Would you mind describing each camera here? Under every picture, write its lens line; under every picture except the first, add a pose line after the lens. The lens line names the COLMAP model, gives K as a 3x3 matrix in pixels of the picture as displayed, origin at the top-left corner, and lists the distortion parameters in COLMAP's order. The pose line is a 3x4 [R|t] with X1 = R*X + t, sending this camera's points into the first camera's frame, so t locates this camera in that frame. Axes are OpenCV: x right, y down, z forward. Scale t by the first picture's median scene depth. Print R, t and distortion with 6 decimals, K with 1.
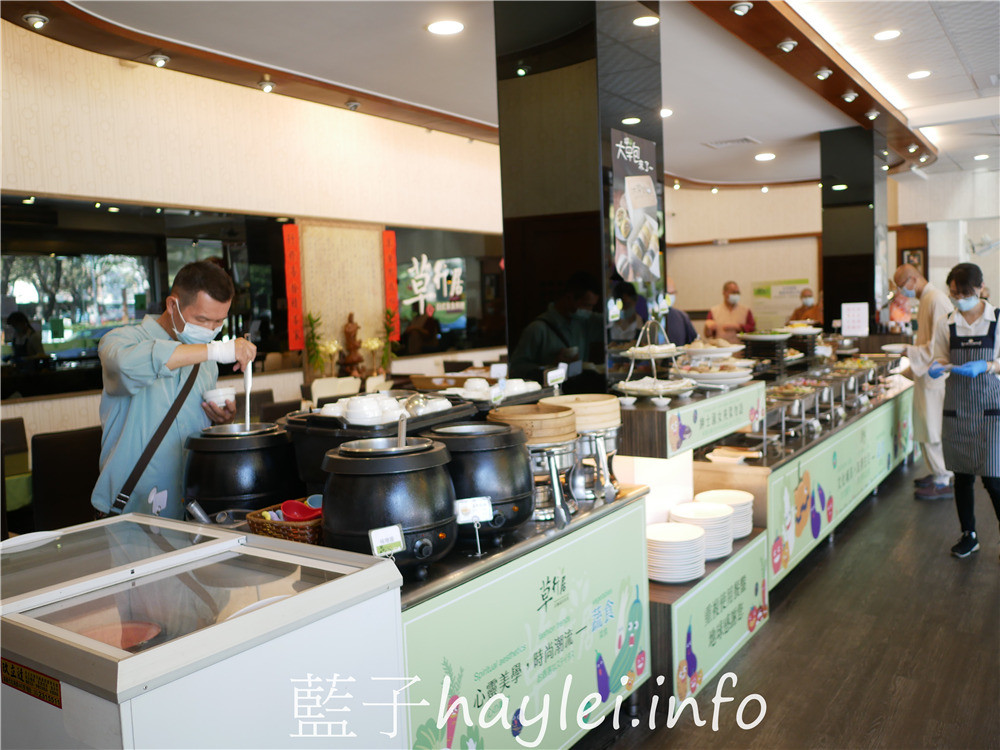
lens RADIAL K [[864.3, 0, 500.0], [0, 864.3, 375.0], [0, 0, 1]] dist [-0.002775, 0.011056]
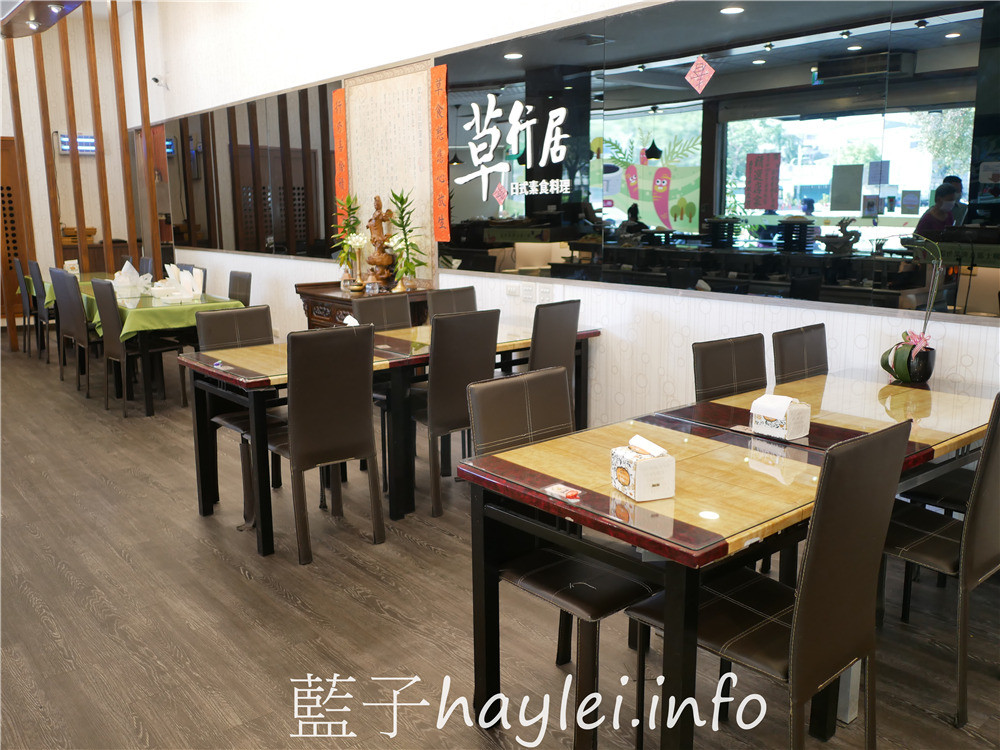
lens RADIAL K [[864.3, 0, 500.0], [0, 864.3, 375.0], [0, 0, 1]] dist [-0.002775, 0.011056]
pose [[-0.291065, 0.227413, -0.929282, 0.525499], [-0.051978, 0.966144, 0.252714, -0.117048], [0.955290, 0.121858, -0.269390, 1.317686]]
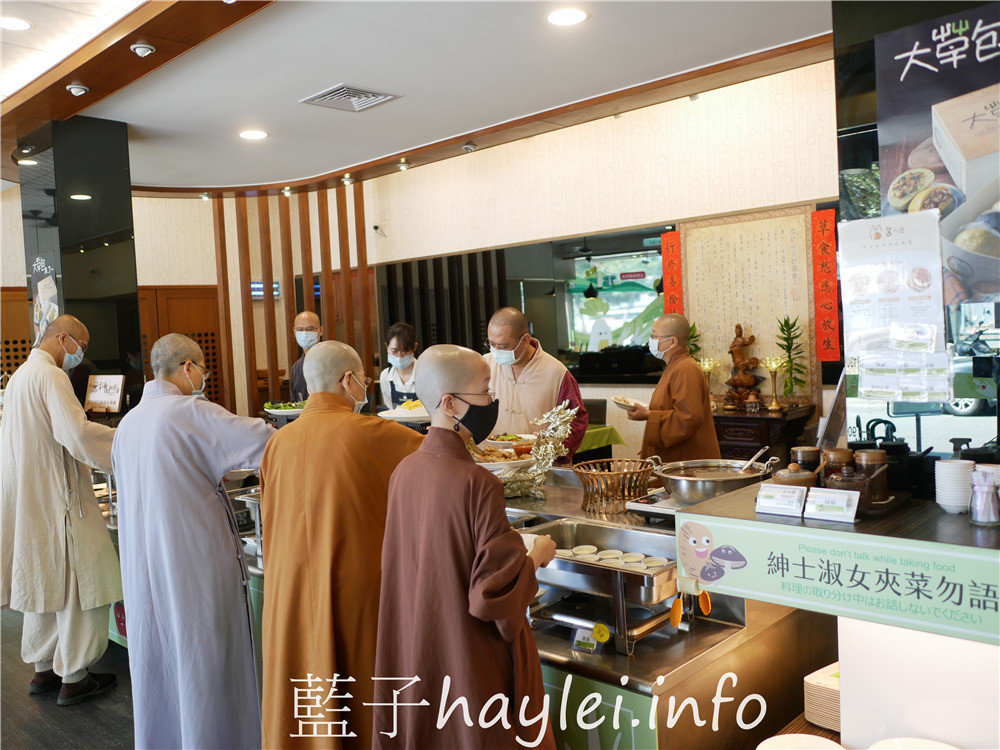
lens RADIAL K [[864.3, 0, 500.0], [0, 864.3, 375.0], [0, 0, 1]] dist [-0.002775, 0.011056]
pose [[-0.156705, 0.097812, -0.982790, 0.681225], [-0.019742, 0.994575, 0.102133, -0.103696], [0.987448, 0.035406, -0.153924, 0.901040]]
